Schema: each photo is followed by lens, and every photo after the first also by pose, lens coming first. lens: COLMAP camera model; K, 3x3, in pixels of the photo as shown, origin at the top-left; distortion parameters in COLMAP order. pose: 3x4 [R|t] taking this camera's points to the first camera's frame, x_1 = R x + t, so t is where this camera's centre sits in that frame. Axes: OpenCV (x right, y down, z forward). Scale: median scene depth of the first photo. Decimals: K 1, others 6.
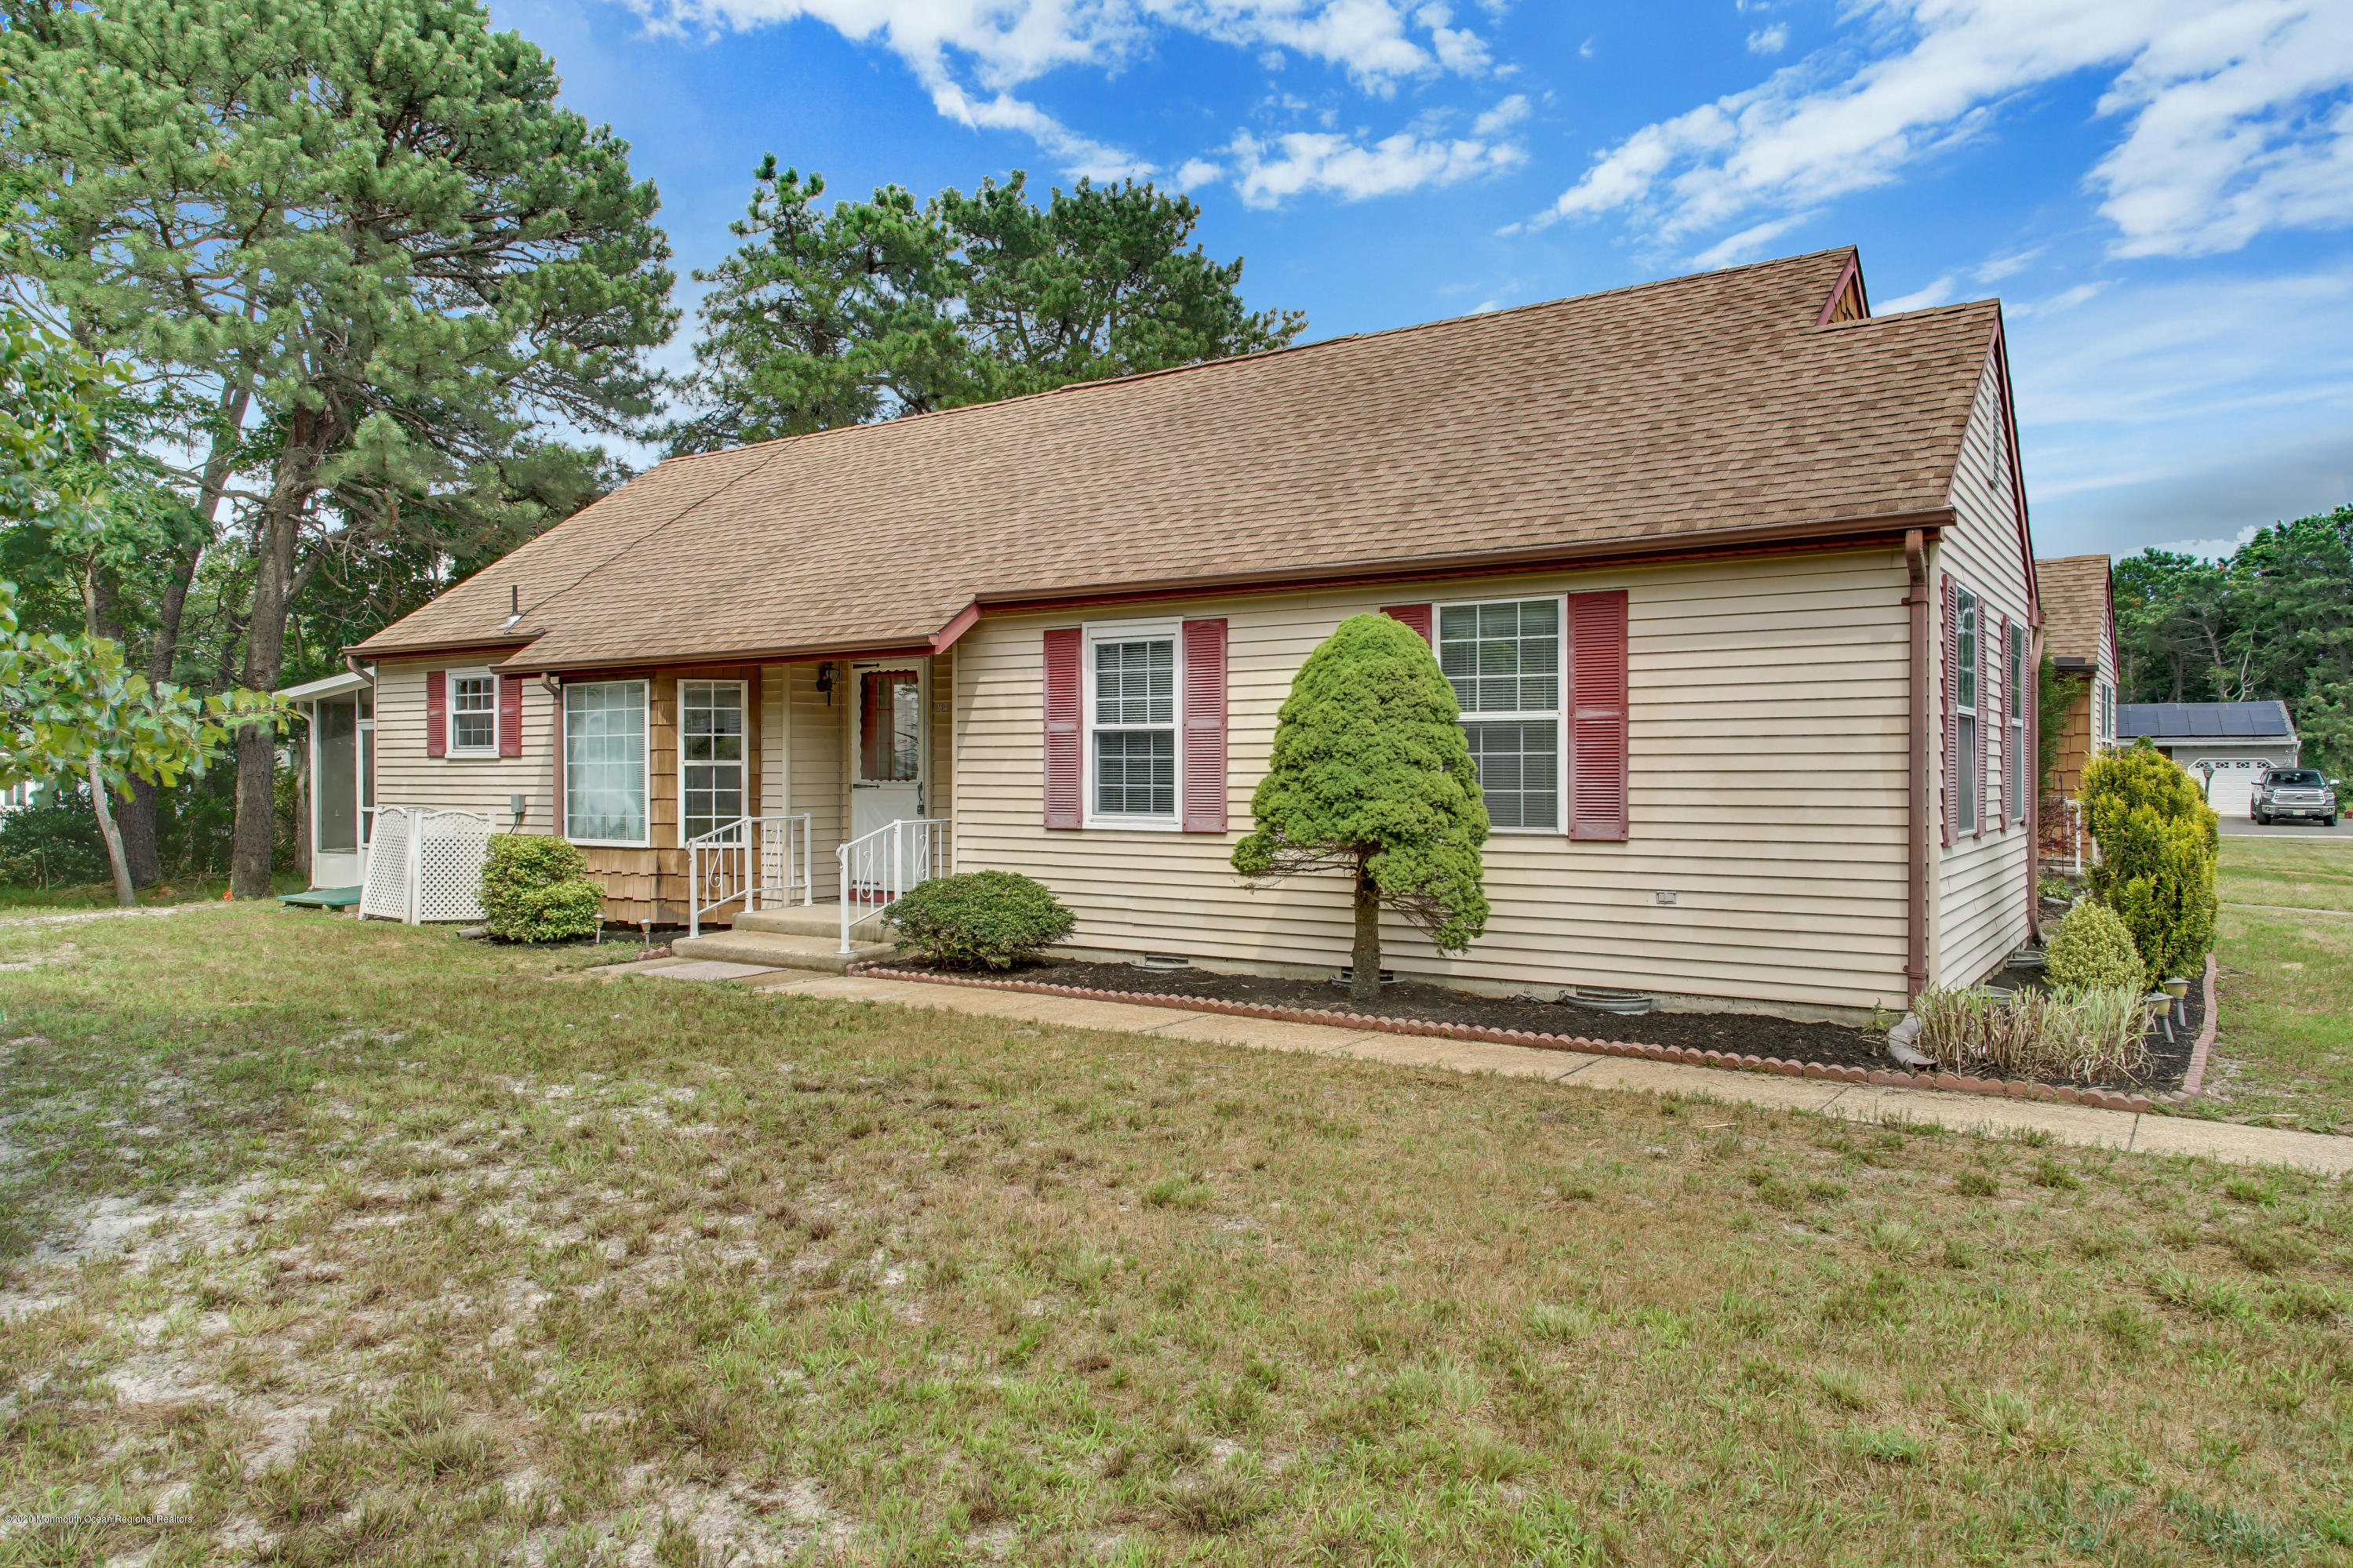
lens RADIAL K [[1541.3, 0, 1176.5], [0, 1541.3, 784.0], [0, 0, 1]] dist [0.014380, -0.018050]
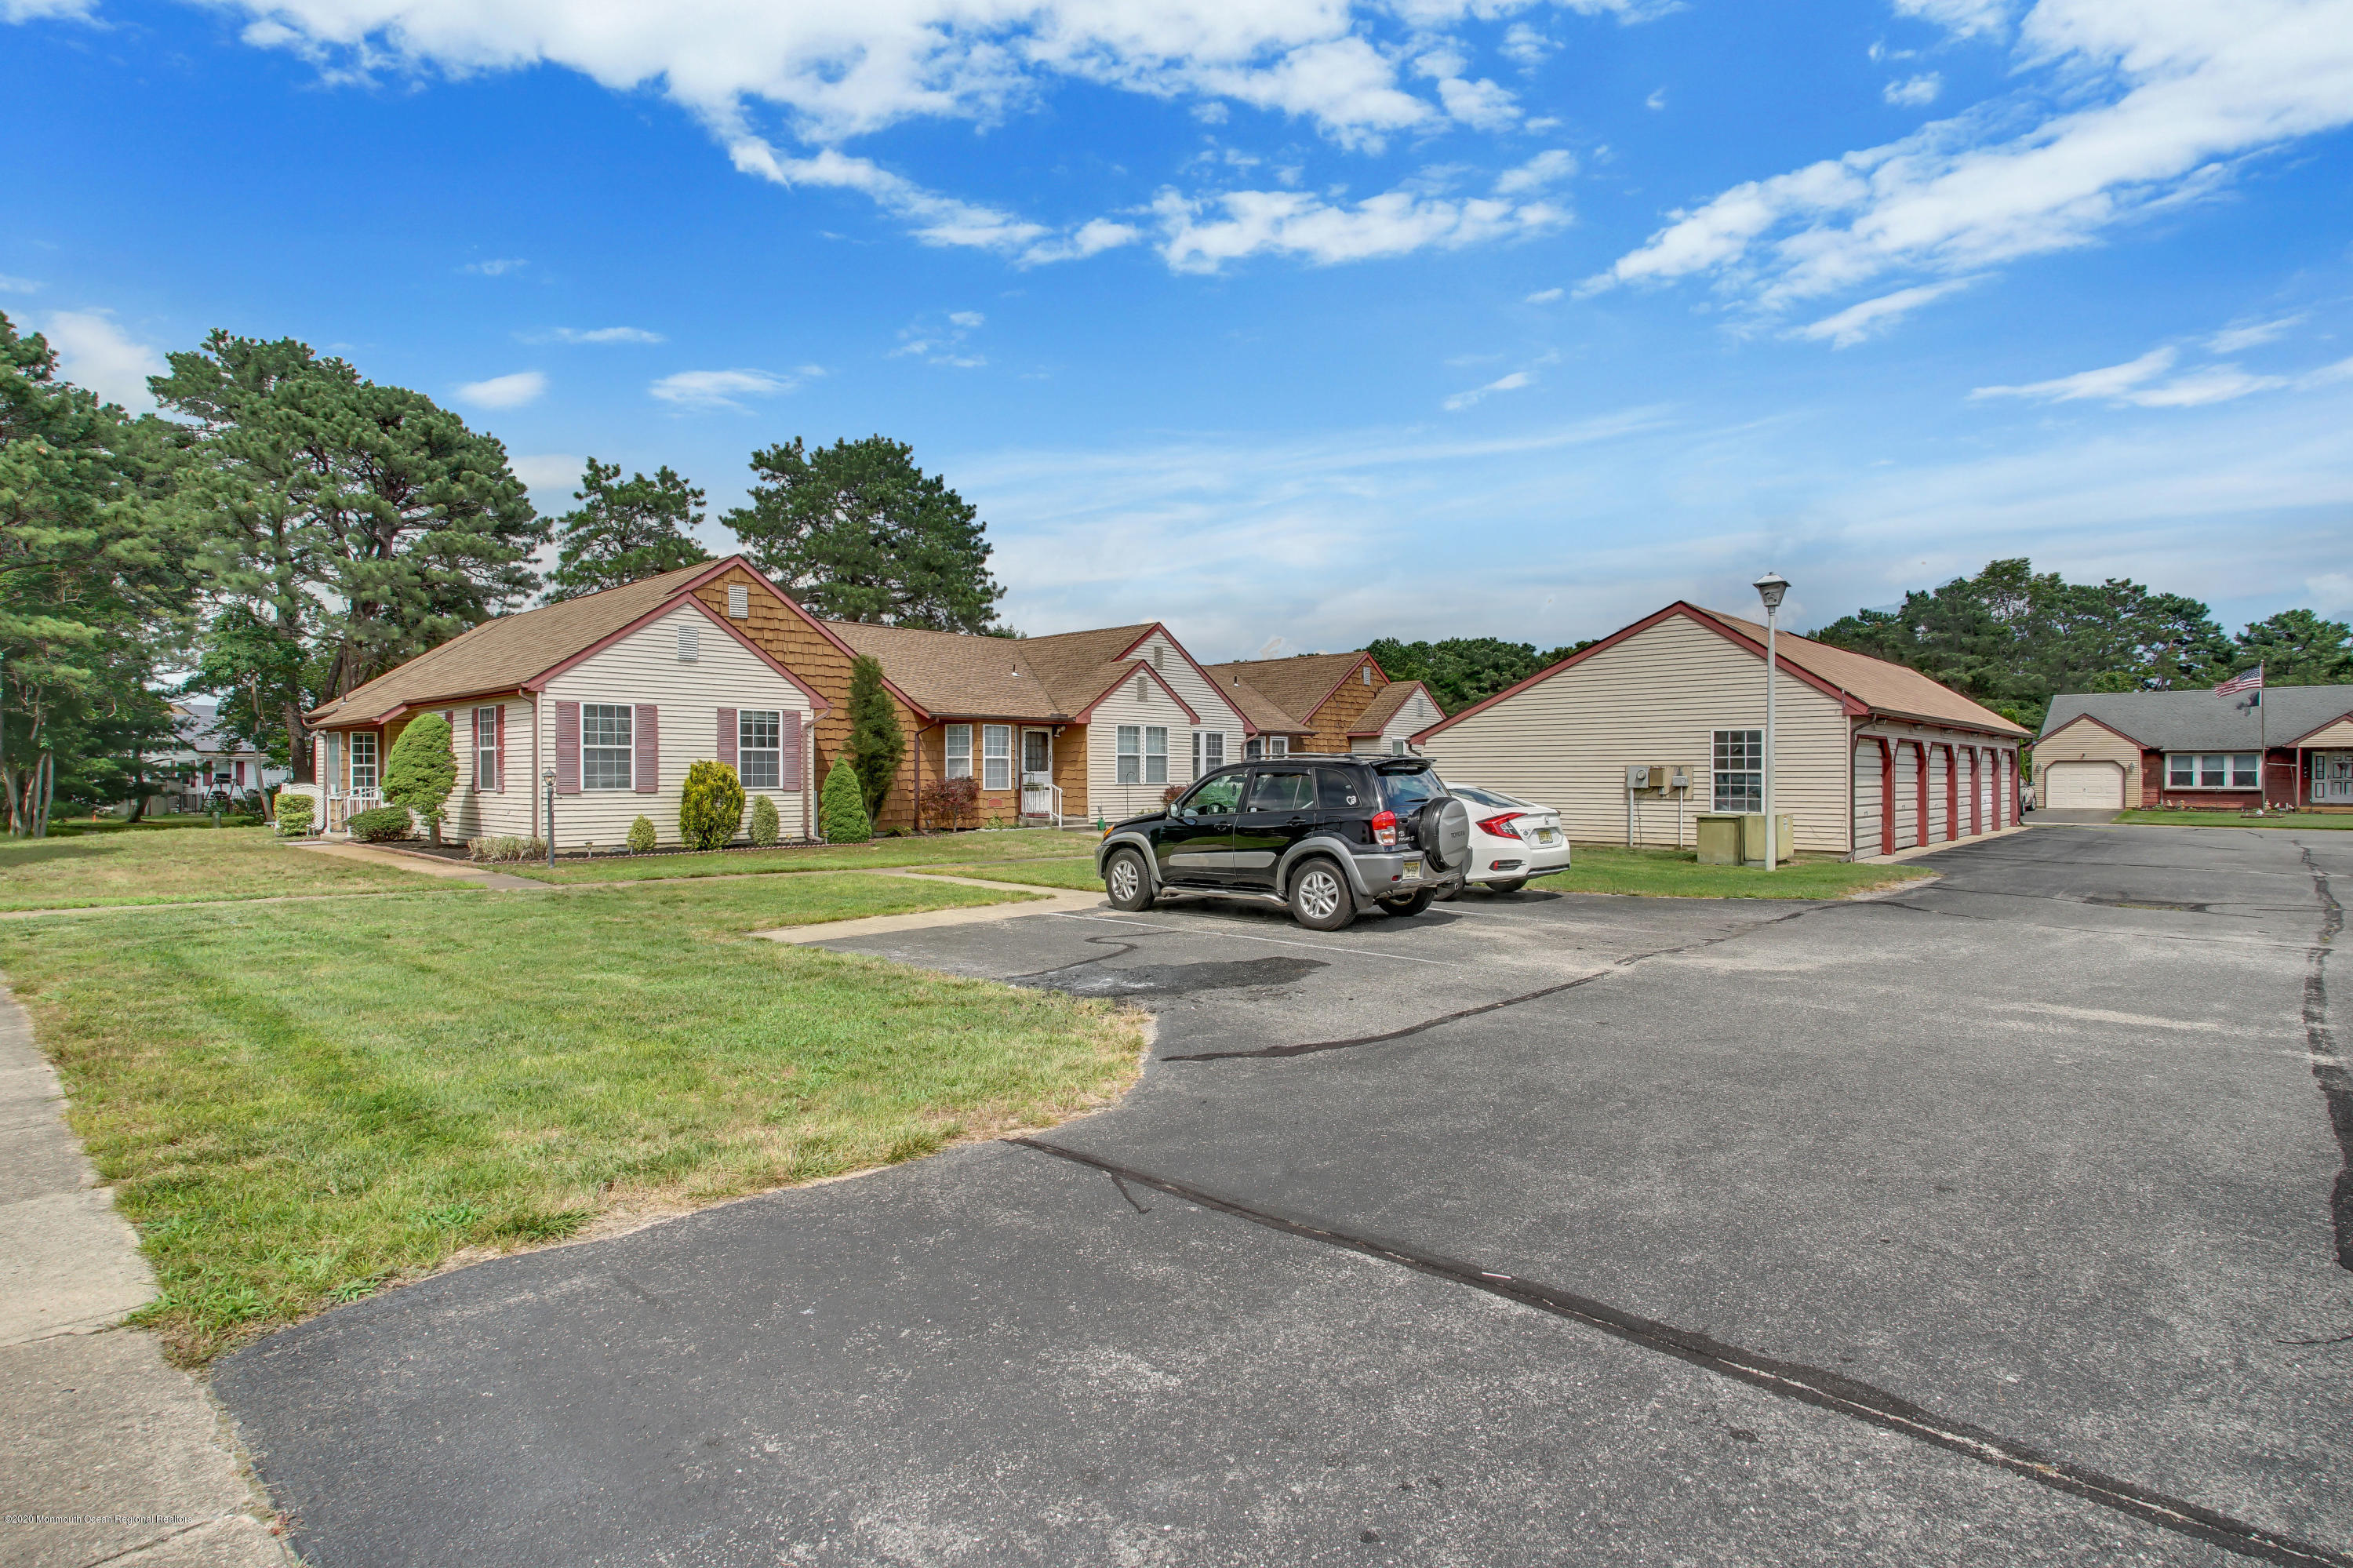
lens RADIAL K [[1198.2, 0, 1176.5], [0, 1198.2, 784.0], [0, 0, 1]] dist [-0.000650, 0.000083]
pose [[0.987299, 0.002517, -0.158851, 1.491212], [-0.002932, 0.999993, -0.002380, 0.019162], [0.158844, 0.002815, 0.987300, -0.796759]]
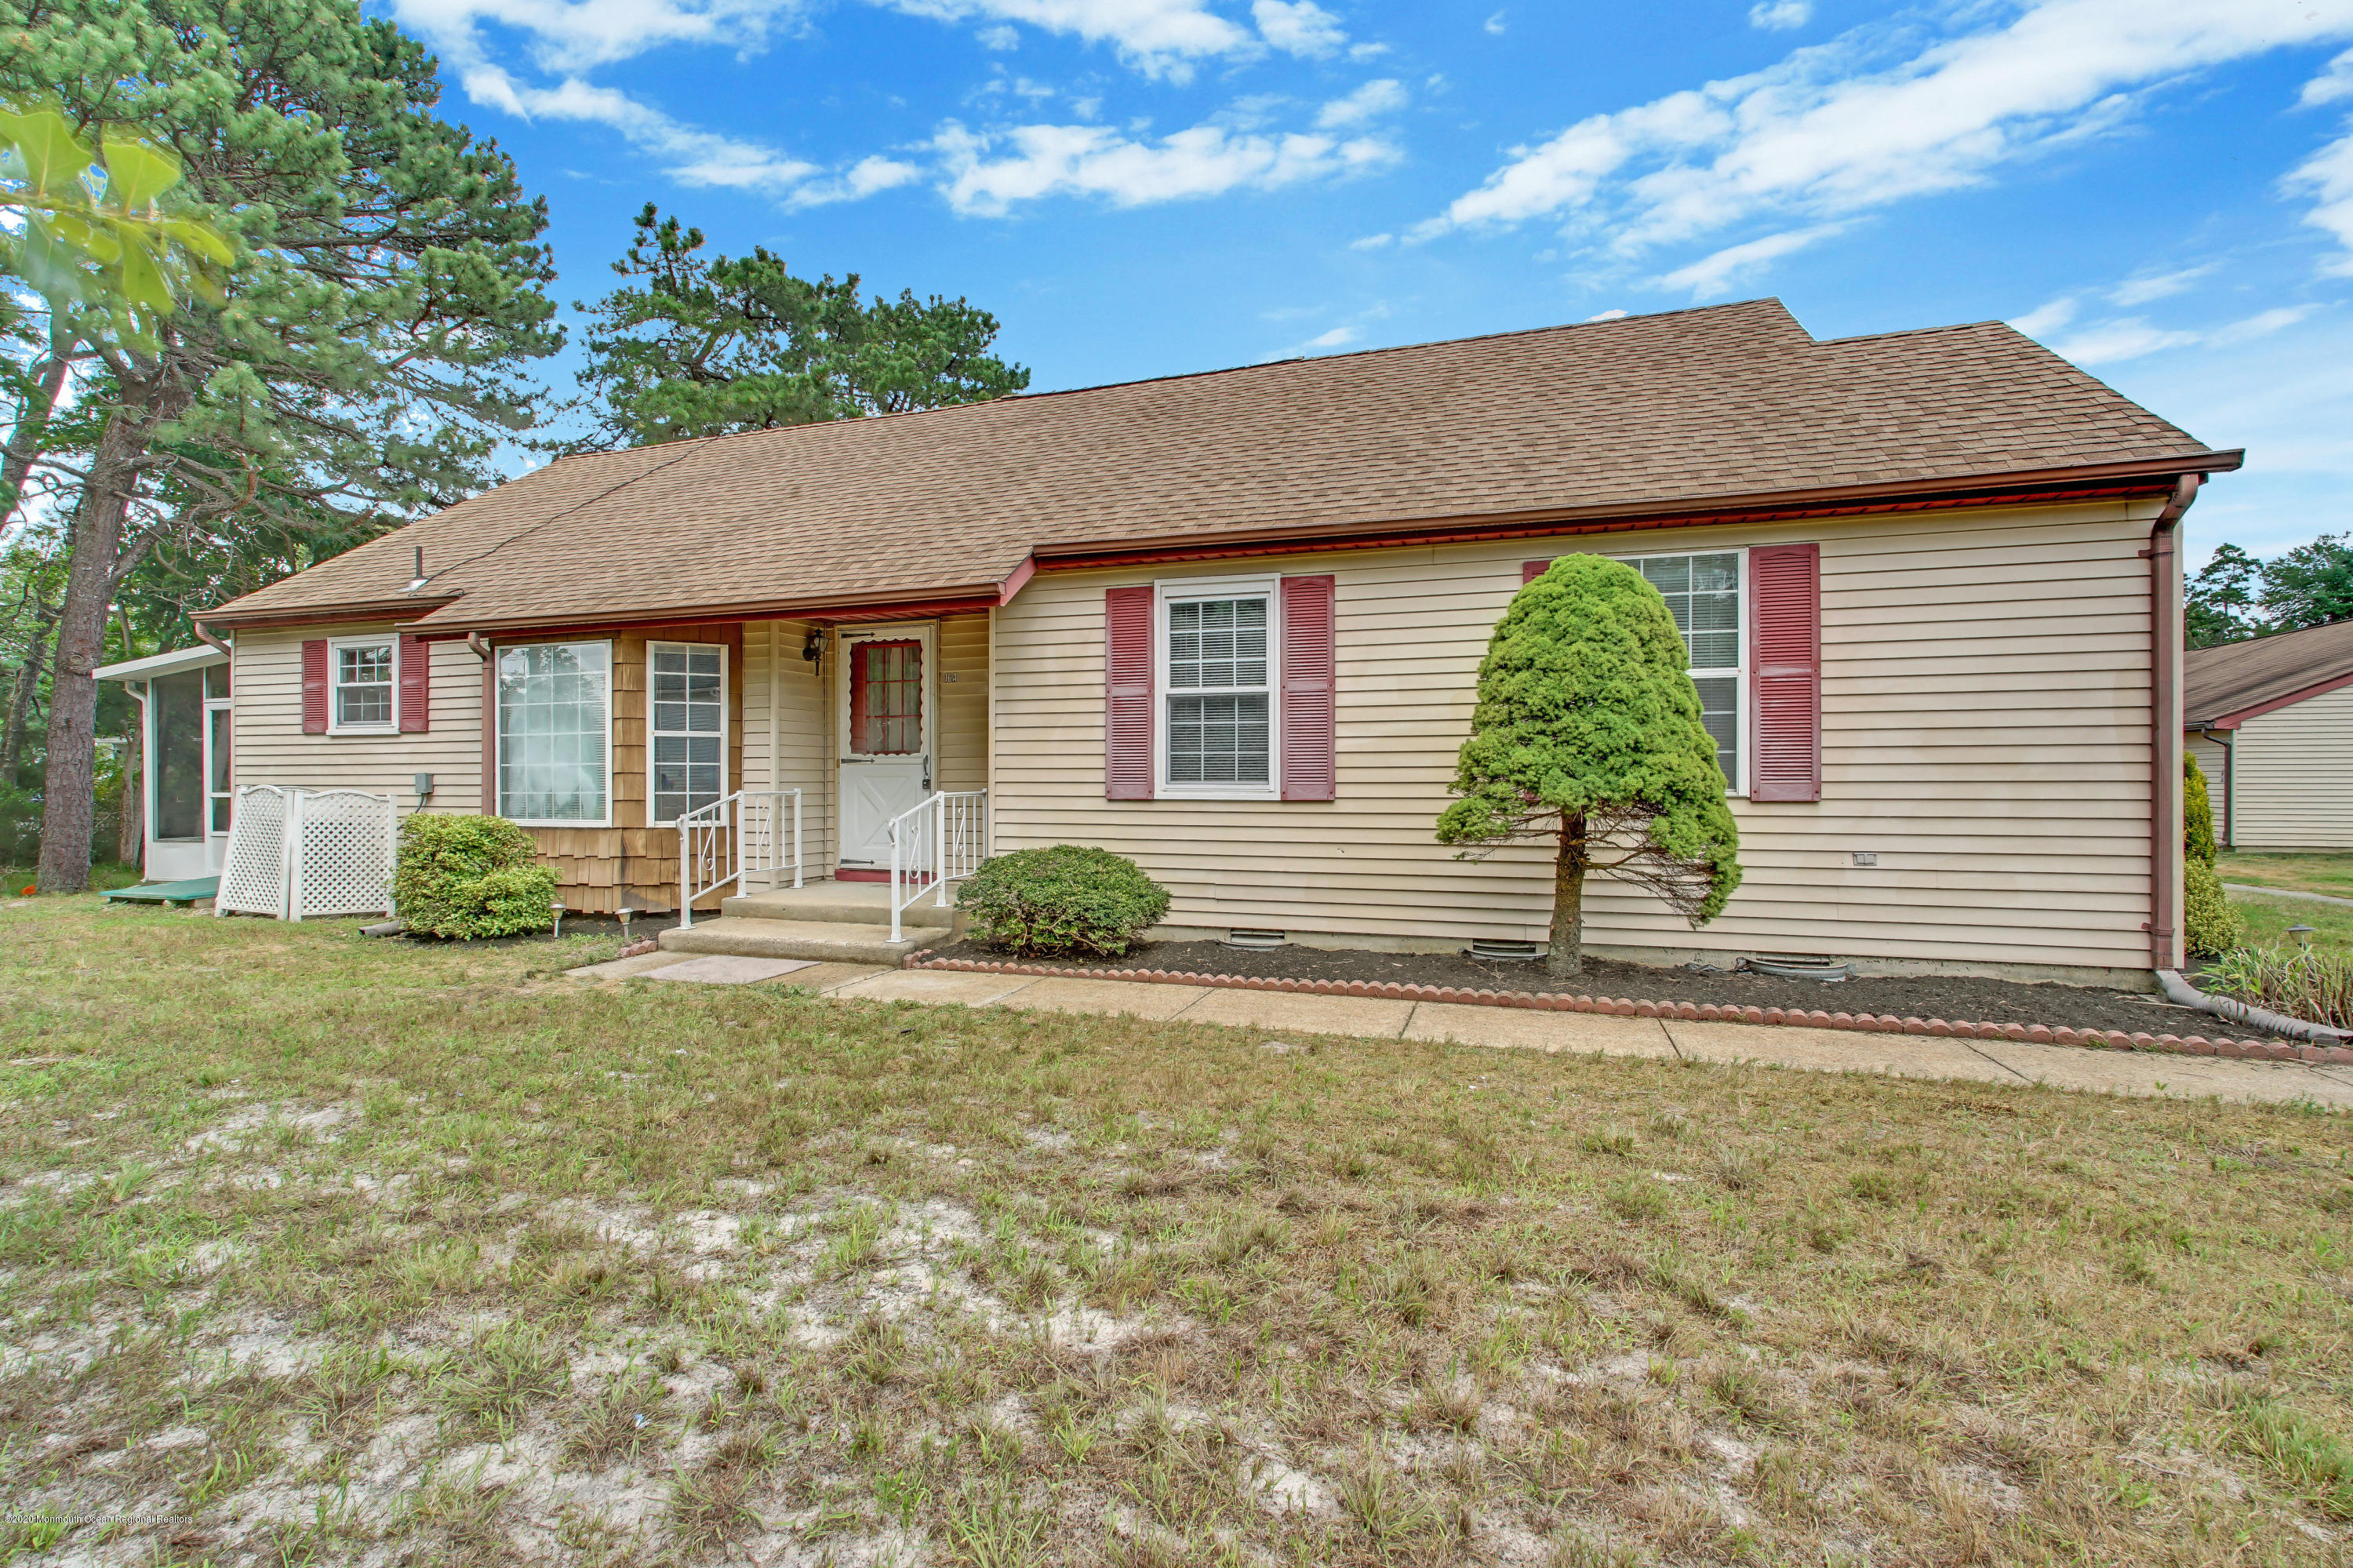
lens RADIAL K [[1055.5, 0, 1176.5], [0, 1055.5, 784.0], [0, 0, 1]] dist [-0.001134, 0.001092]
pose [[0.964066, -0.000859, 0.265660, -0.216335], [0.001916, 0.999991, -0.003718, 0.021855], [-0.265655, 0.004093, 0.964059, 0.370478]]
